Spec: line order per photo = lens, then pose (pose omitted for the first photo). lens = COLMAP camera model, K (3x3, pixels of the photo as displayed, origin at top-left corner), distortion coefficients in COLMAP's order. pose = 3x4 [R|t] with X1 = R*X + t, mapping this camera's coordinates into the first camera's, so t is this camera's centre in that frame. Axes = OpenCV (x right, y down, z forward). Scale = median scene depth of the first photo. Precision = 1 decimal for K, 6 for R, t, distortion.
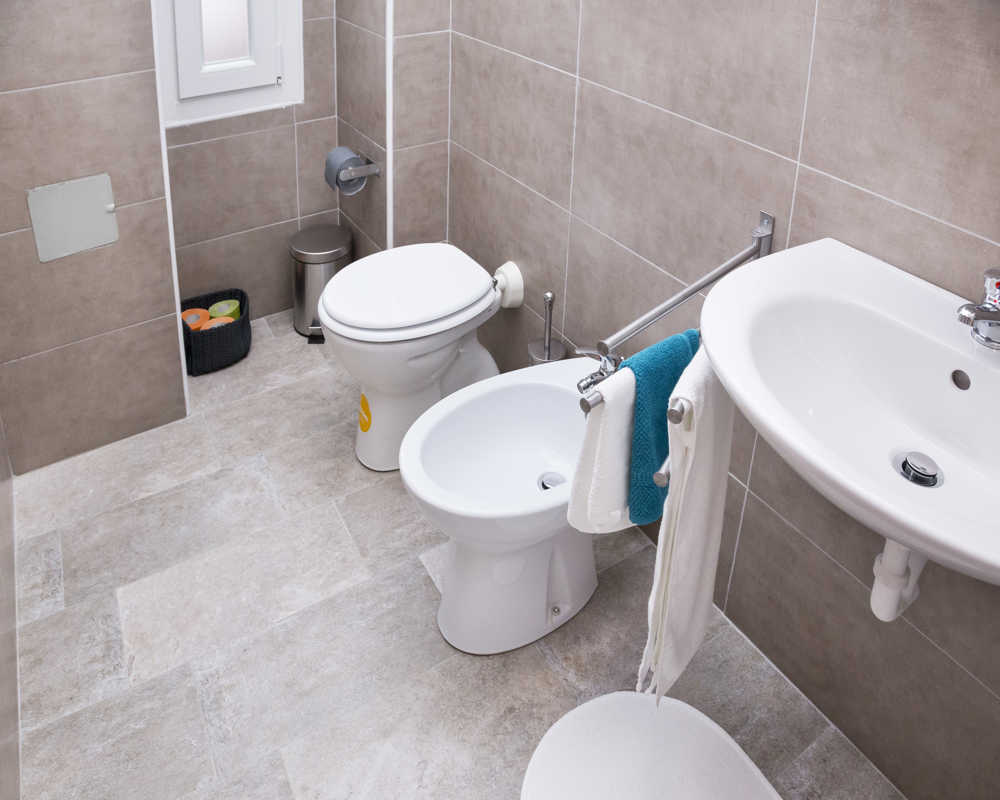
lens RADIAL K [[688.5, 0, 479.0], [0, 688.5, 7.2], [0, 0, 1]] dist [-0.104341, 0.020159]
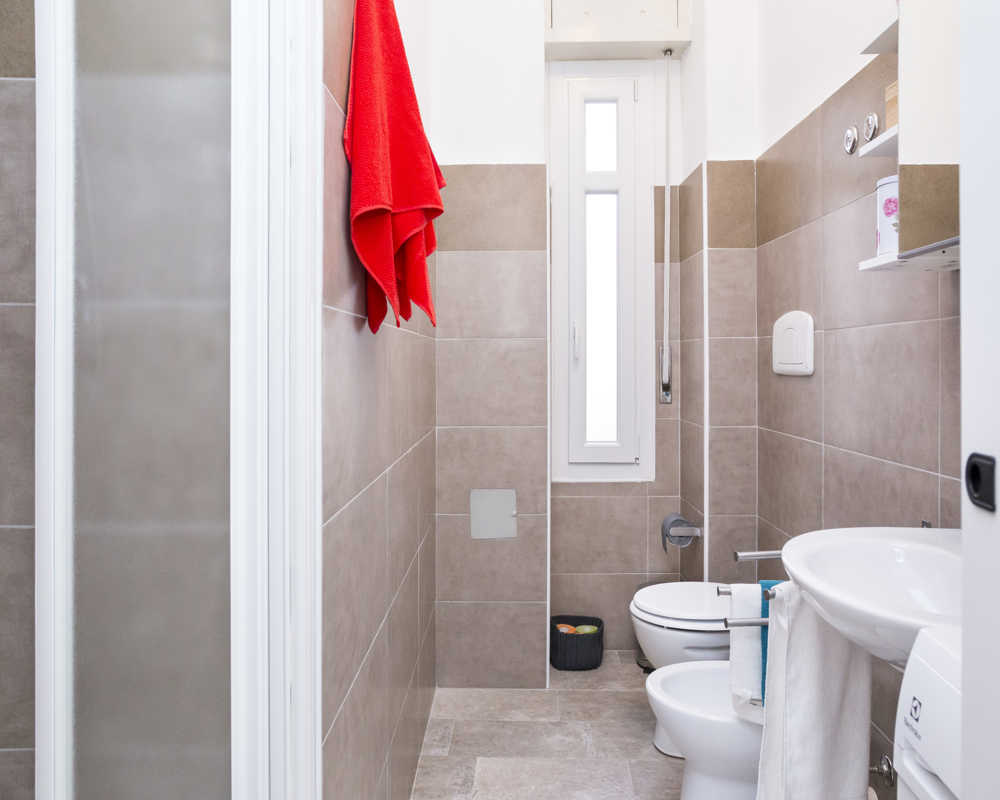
lens RADIAL K [[671.7, 0, 524.8], [0, 671.7, 402.2], [0, 0, 1]] dist [-0.006404, -0.000182]
pose [[0.833103, 0.010694, -0.553014, 0.358481], [-0.090150, 0.989069, -0.116682, 0.213410], [0.545721, 0.147063, 0.824961, -0.368993]]
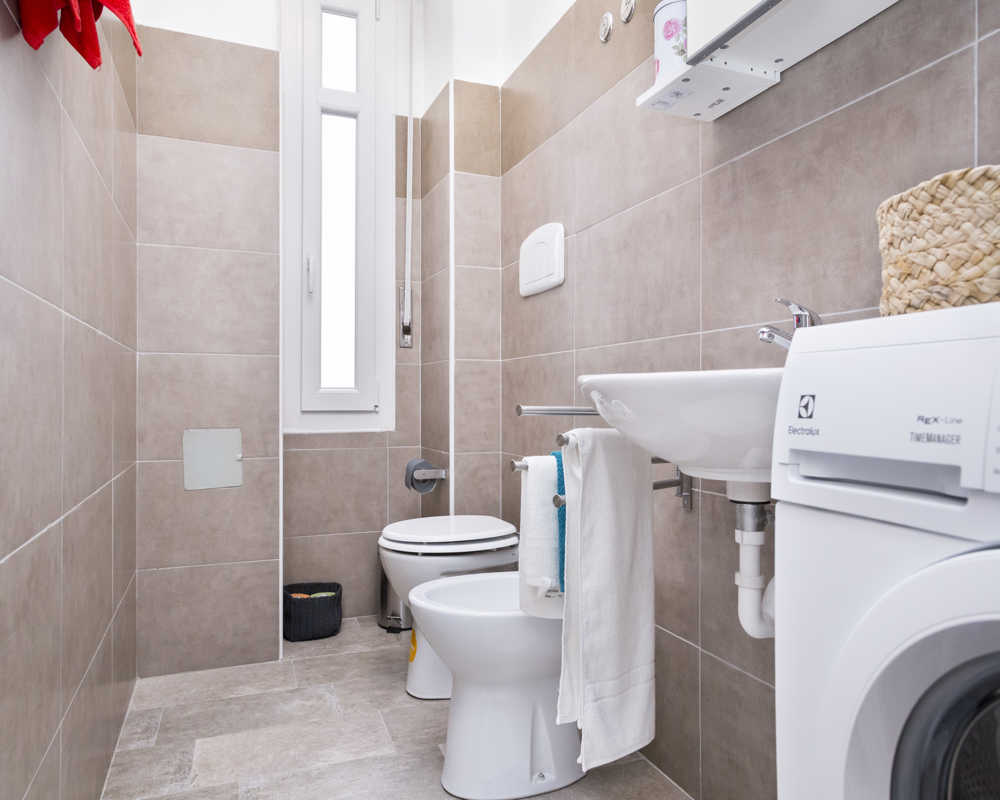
lens RADIAL K [[632.0, 0, 492.5], [0, 632.0, 427.6], [0, 0, 1]] dist [-0.045556, 0.043660]
pose [[0.981080, -0.005346, -0.193528, 0.210918], [-0.026865, 0.986188, -0.163434, 0.429826], [0.191729, 0.165541, 0.967386, -0.174359]]
